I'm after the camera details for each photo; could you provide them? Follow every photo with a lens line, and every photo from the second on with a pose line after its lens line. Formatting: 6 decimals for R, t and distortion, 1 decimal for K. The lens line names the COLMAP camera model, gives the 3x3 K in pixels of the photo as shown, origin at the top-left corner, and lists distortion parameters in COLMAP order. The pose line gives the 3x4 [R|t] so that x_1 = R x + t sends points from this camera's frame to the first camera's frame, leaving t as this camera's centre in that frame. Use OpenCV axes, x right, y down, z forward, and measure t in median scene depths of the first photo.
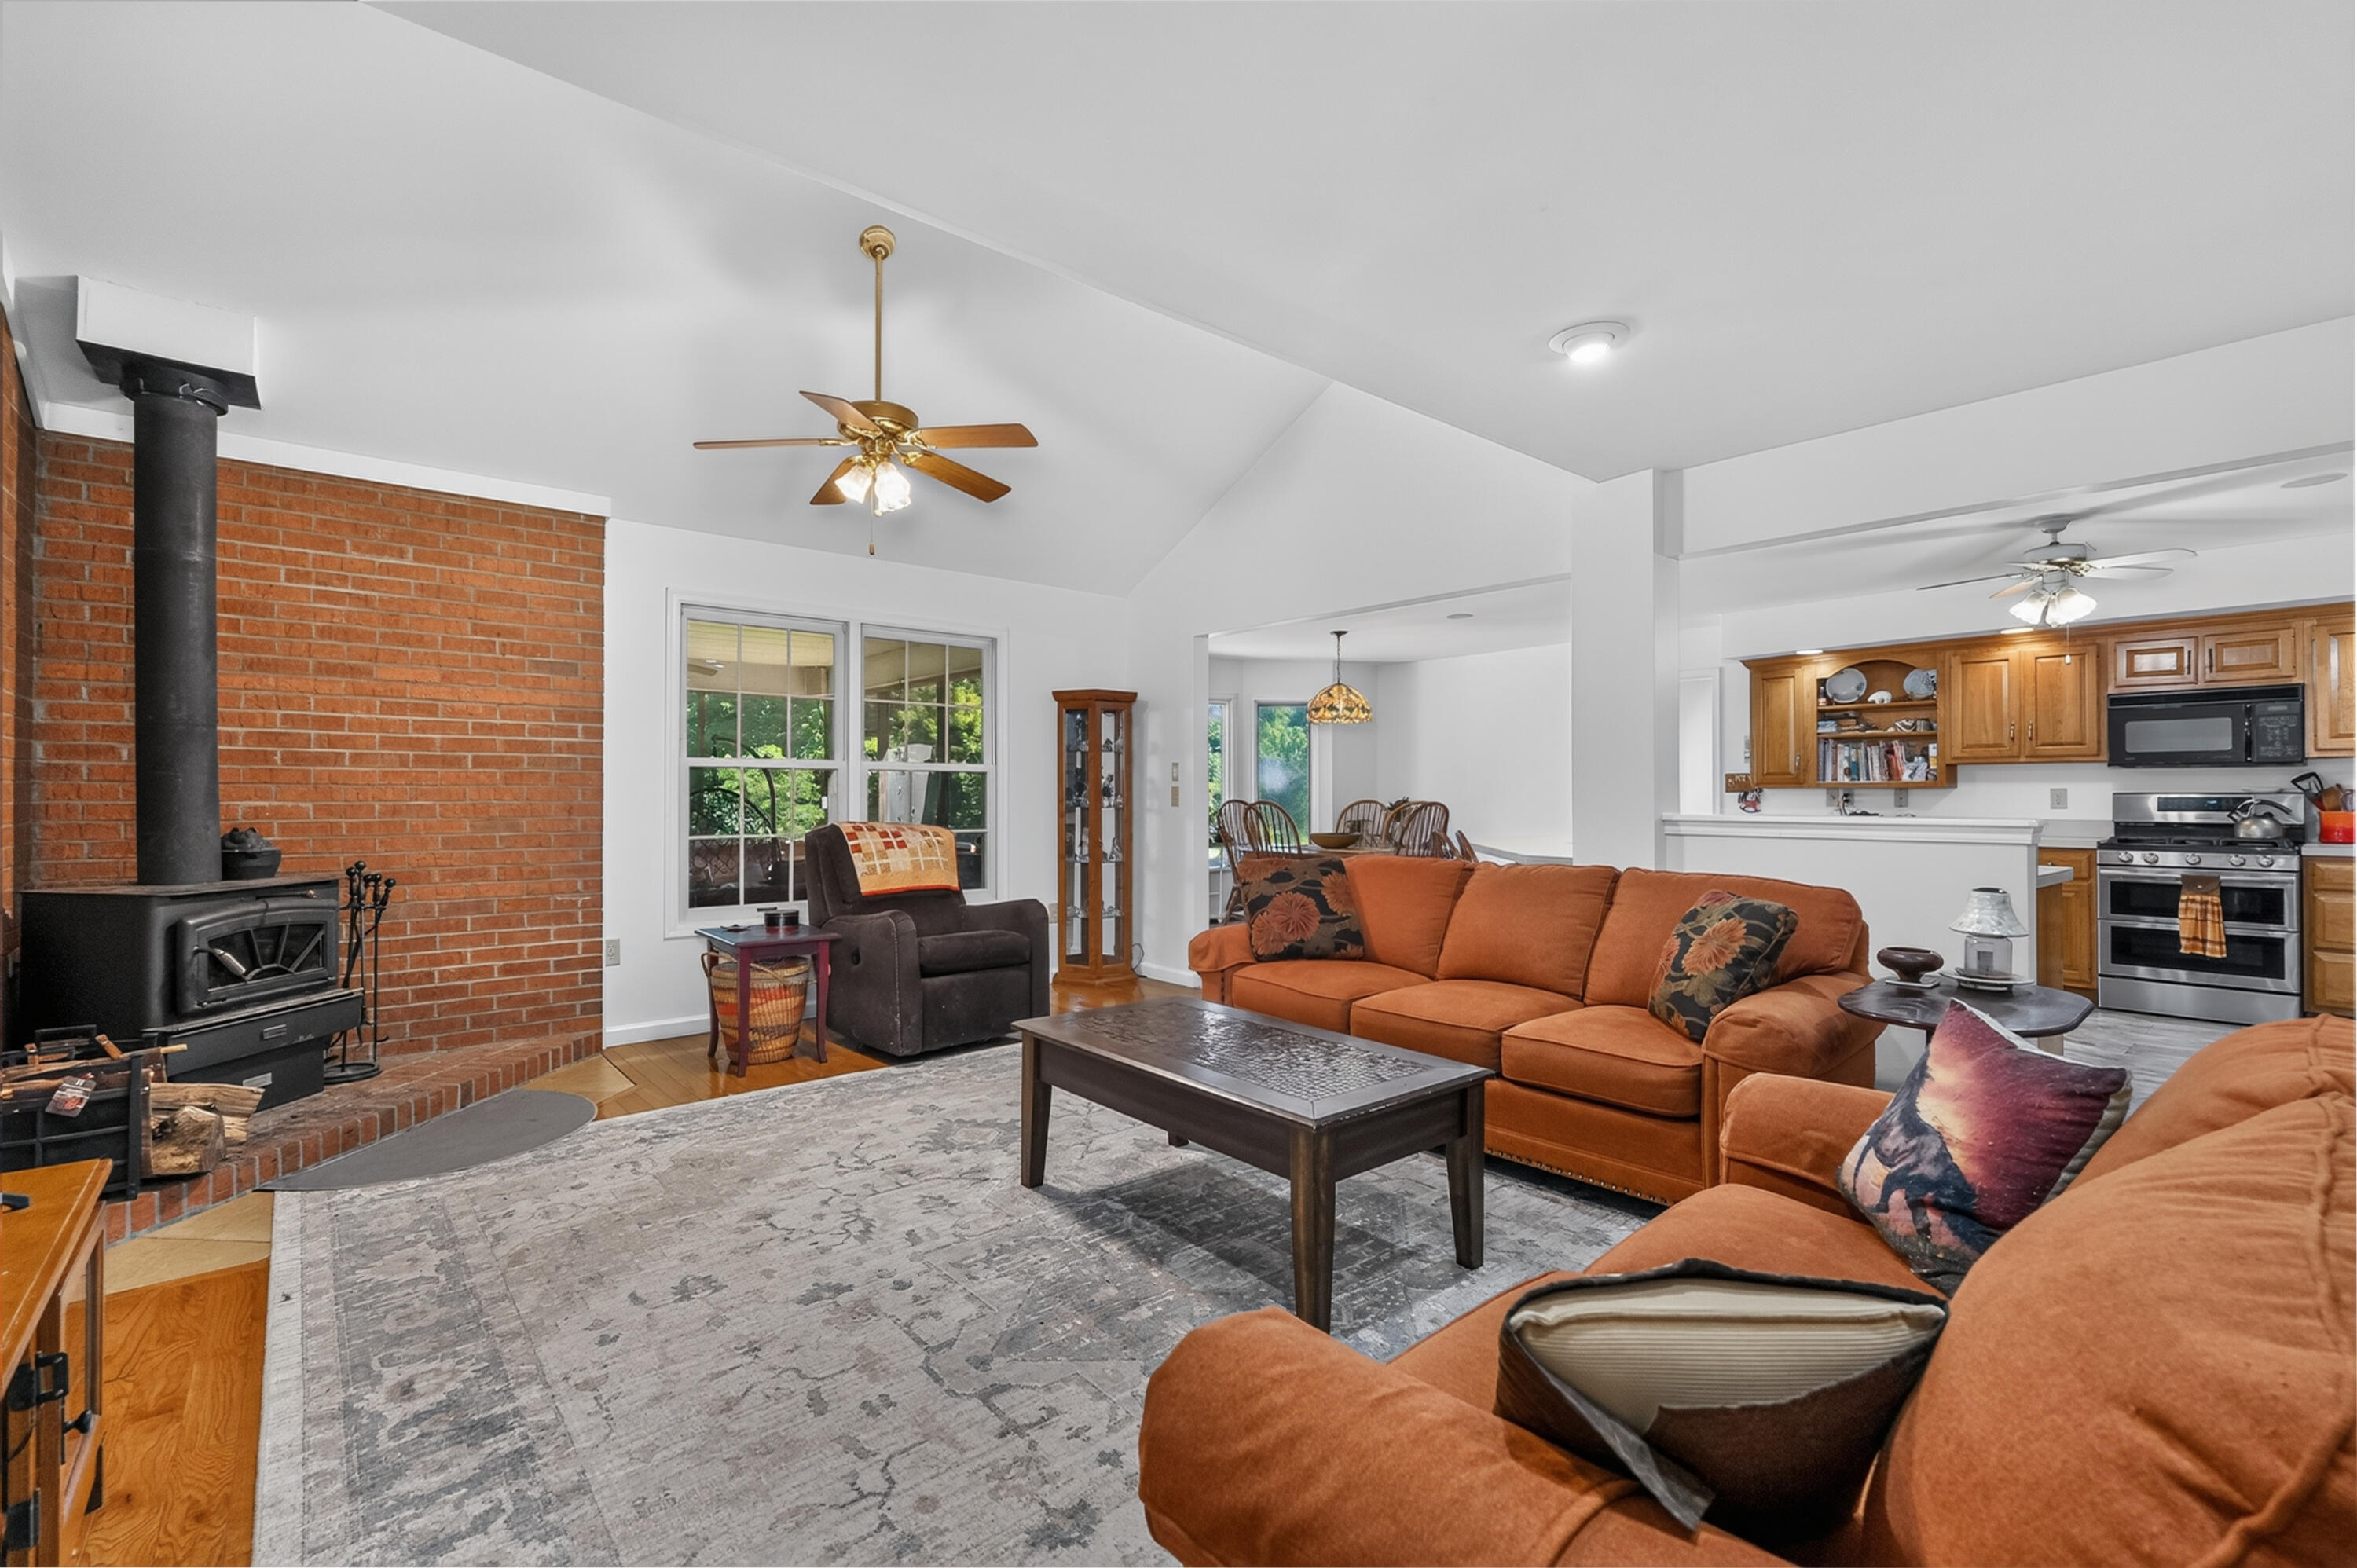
lens RADIAL K [[1024.7, 0, 1182.1], [0, 1024.7, 778.7], [0, 0, 1]] dist [-0.002330, -0.000446]
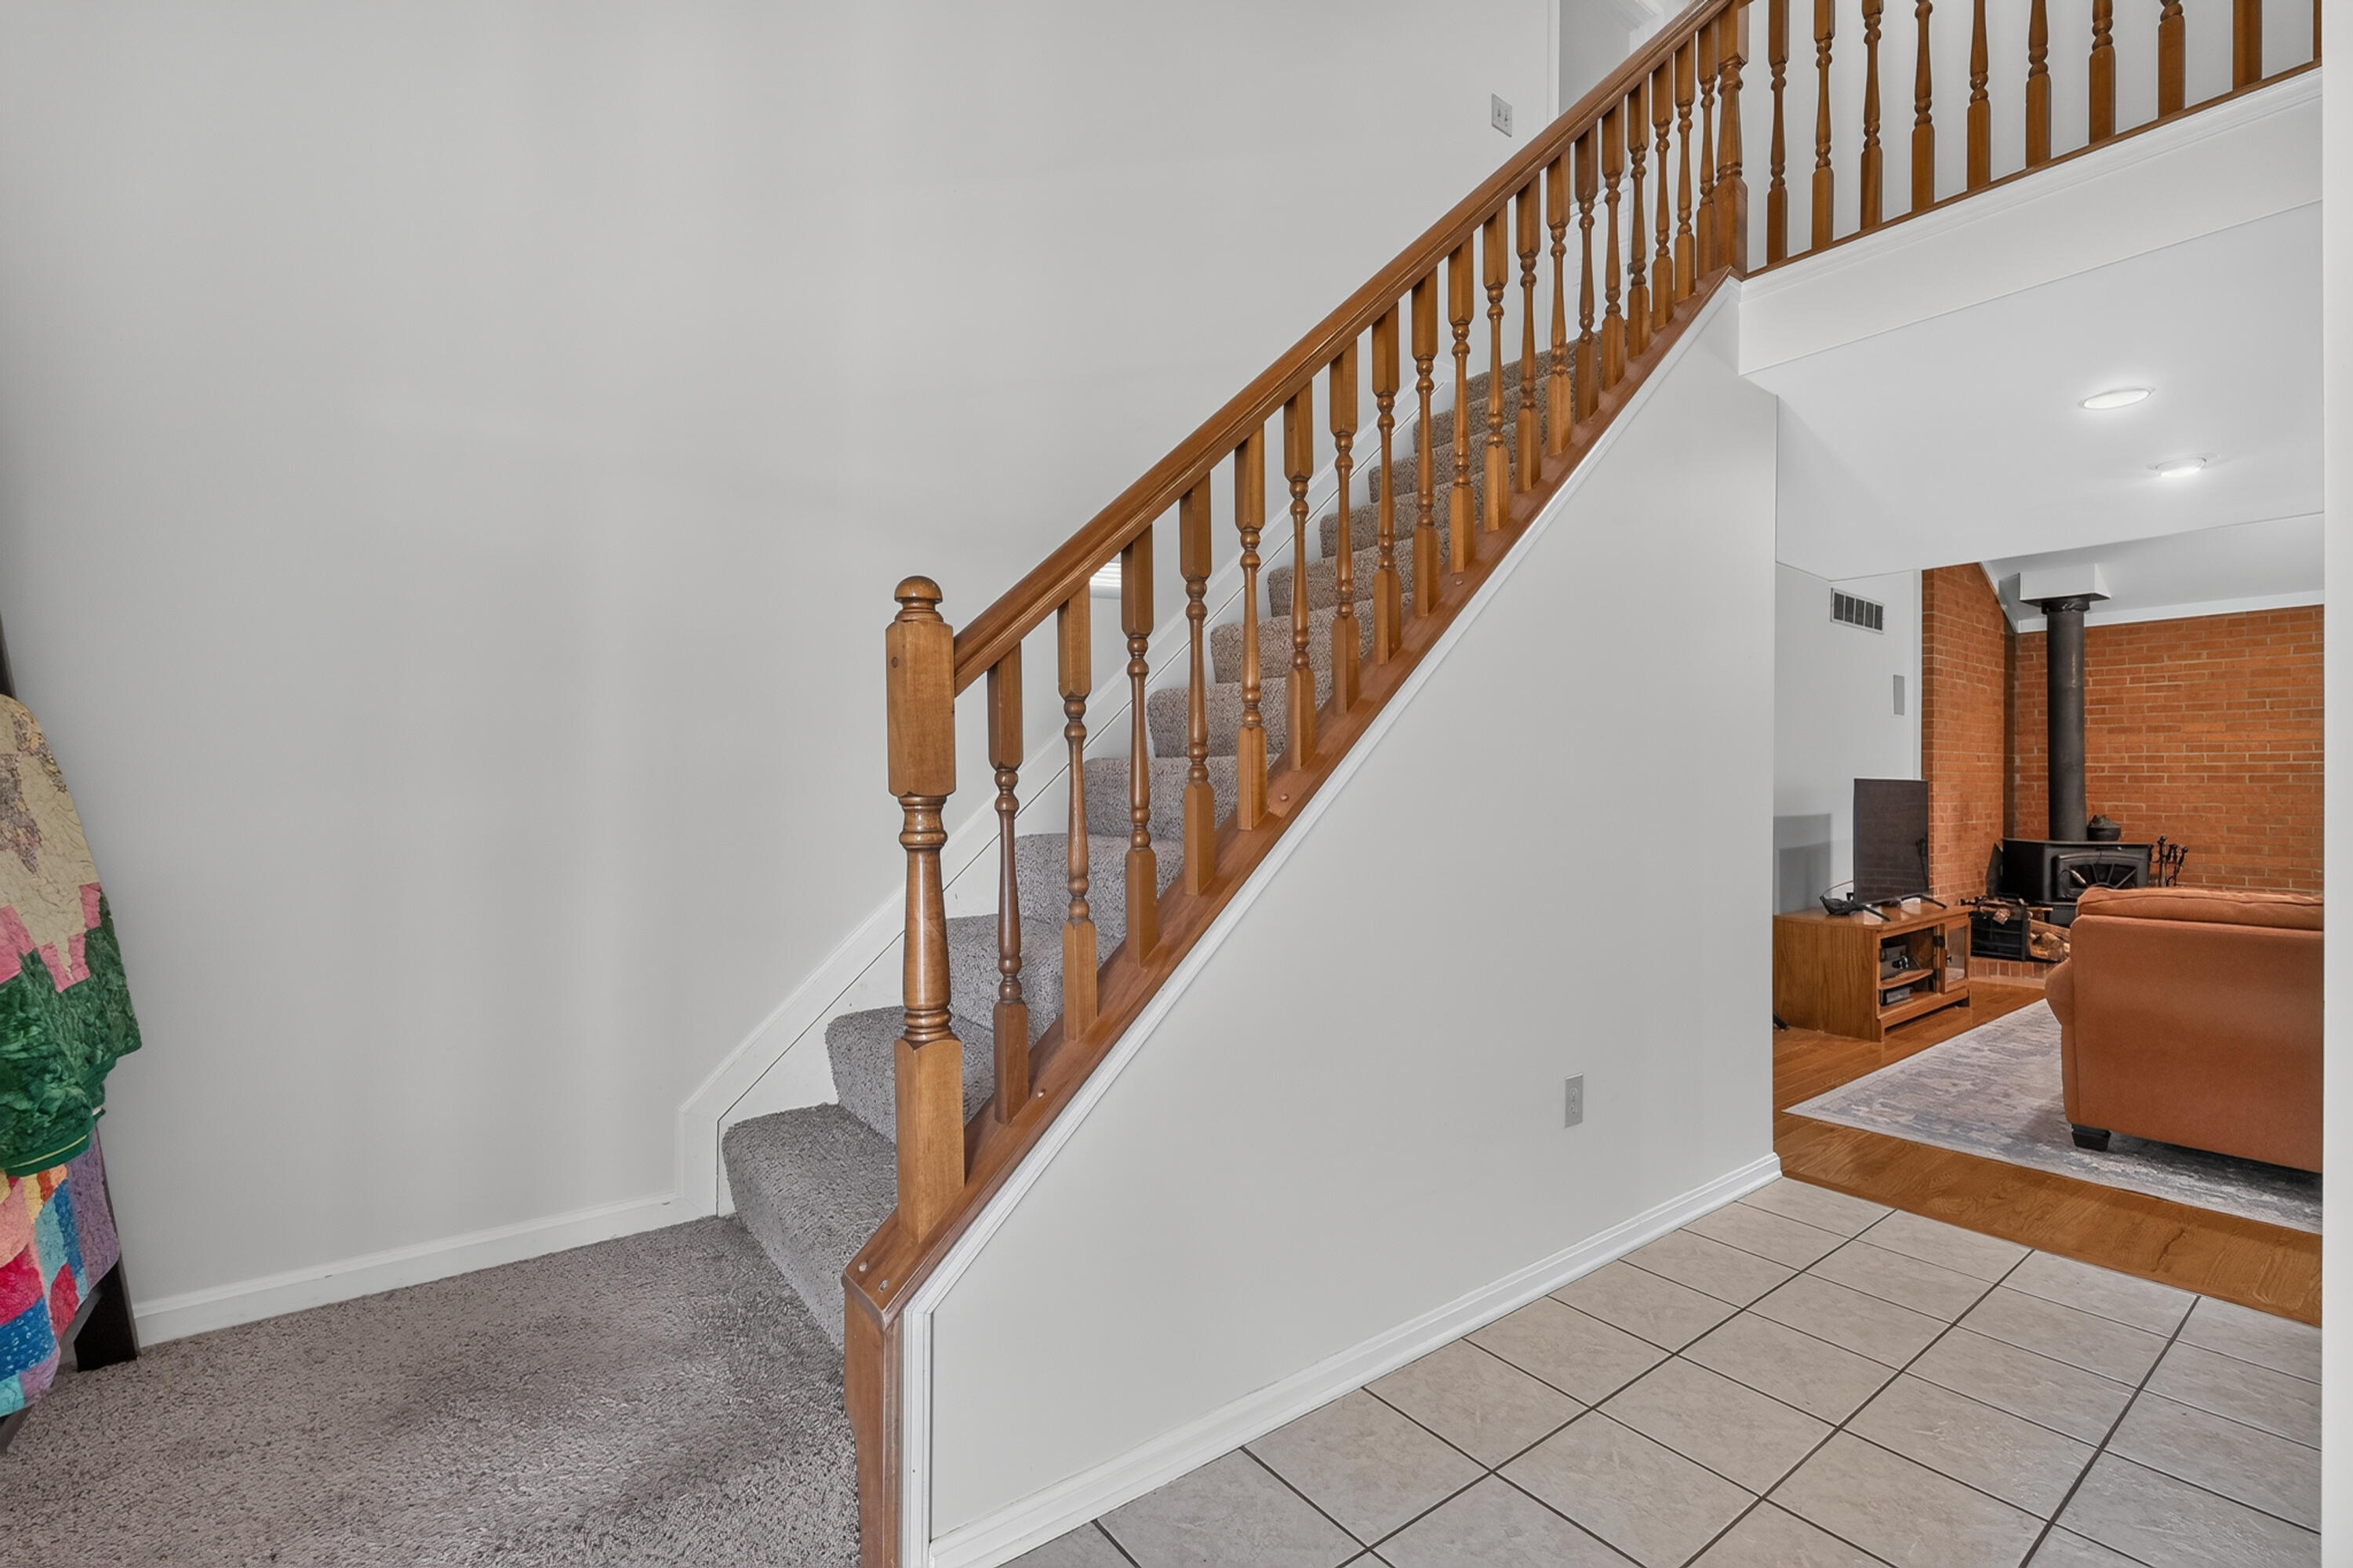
lens RADIAL K [[1023.0, 0, 1180.9], [0, 1023.0, 785.8], [0, 0, 1]] dist [-0.002330, -0.000446]
pose [[-0.070167, -0.004041, -0.997527, 1.087839], [0.008513, 0.999953, -0.004649, -0.014430], [0.997499, -0.008818, -0.070130, -0.586804]]
